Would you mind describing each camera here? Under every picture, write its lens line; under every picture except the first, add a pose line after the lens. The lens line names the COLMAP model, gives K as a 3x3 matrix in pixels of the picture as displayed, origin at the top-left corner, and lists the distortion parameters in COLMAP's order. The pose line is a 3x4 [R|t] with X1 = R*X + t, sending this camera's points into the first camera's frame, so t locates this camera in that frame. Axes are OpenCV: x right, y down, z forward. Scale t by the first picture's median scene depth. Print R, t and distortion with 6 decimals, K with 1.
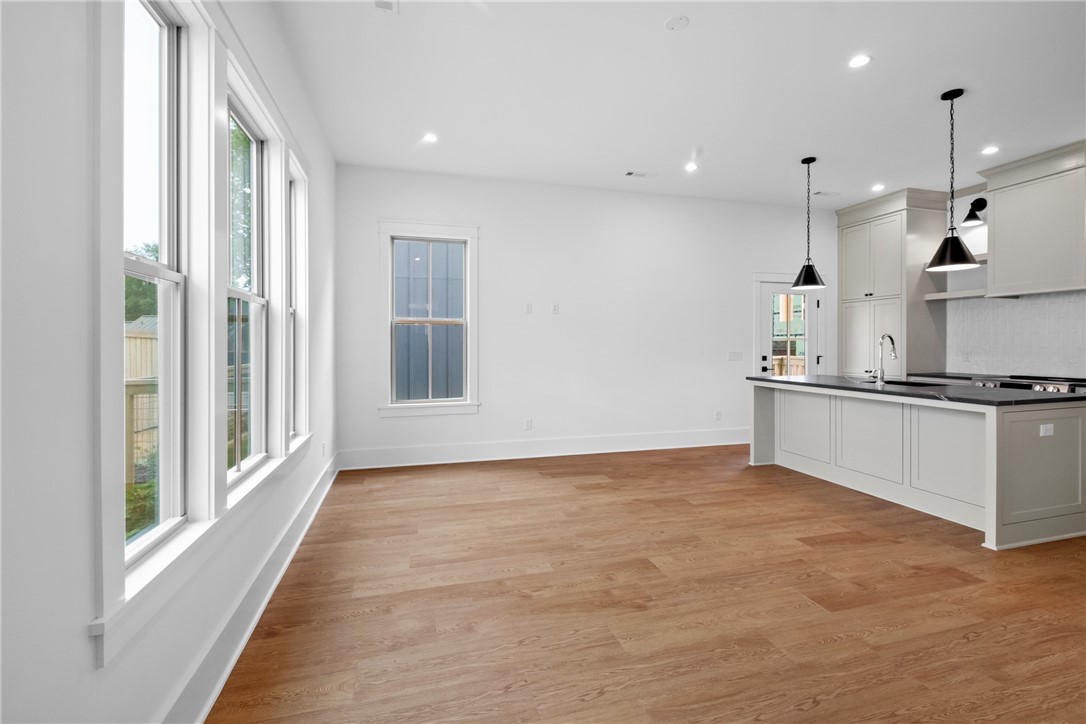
lens RADIAL K [[478.9, 0, 541.4], [0, 478.9, 347.7], [0, 0, 1]] dist [-0.000644, -0.001087]
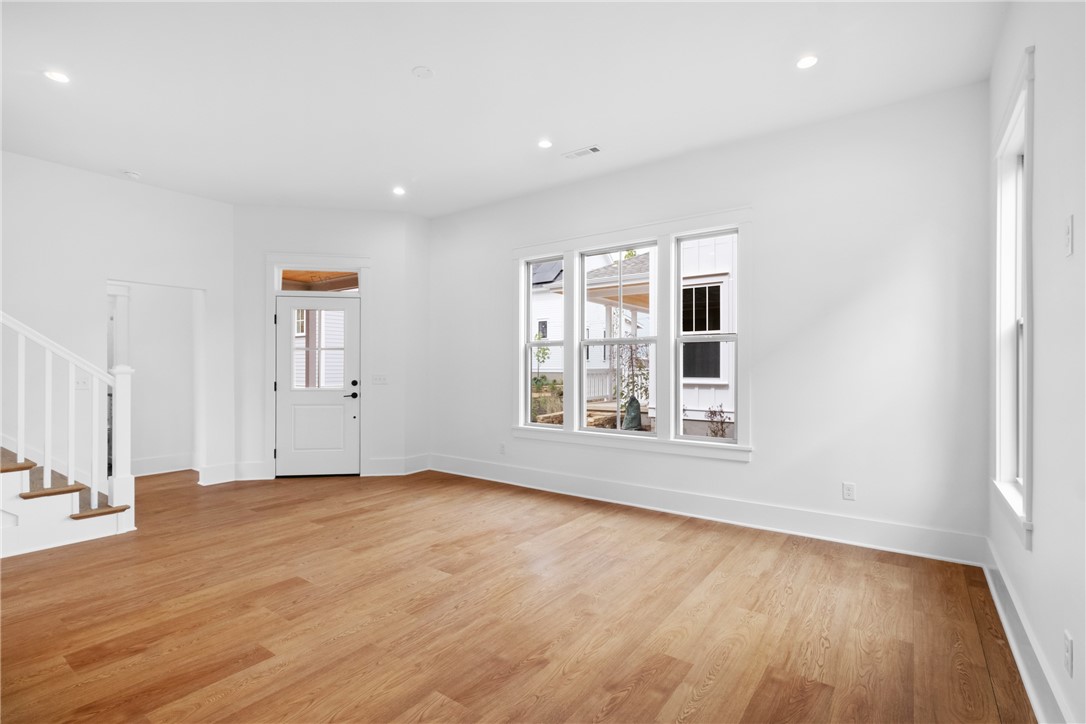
lens RADIAL K [[505.4, 0, 543.0], [0, 505.4, 362.0], [0, 0, 1]] dist [0.000219, -0.000659]
pose [[-0.783202, -0.003896, -0.621756, 0.617667], [-0.002741, 0.999992, -0.002814, -0.011541], [0.621762, -0.000500, -0.783206, 1.632244]]
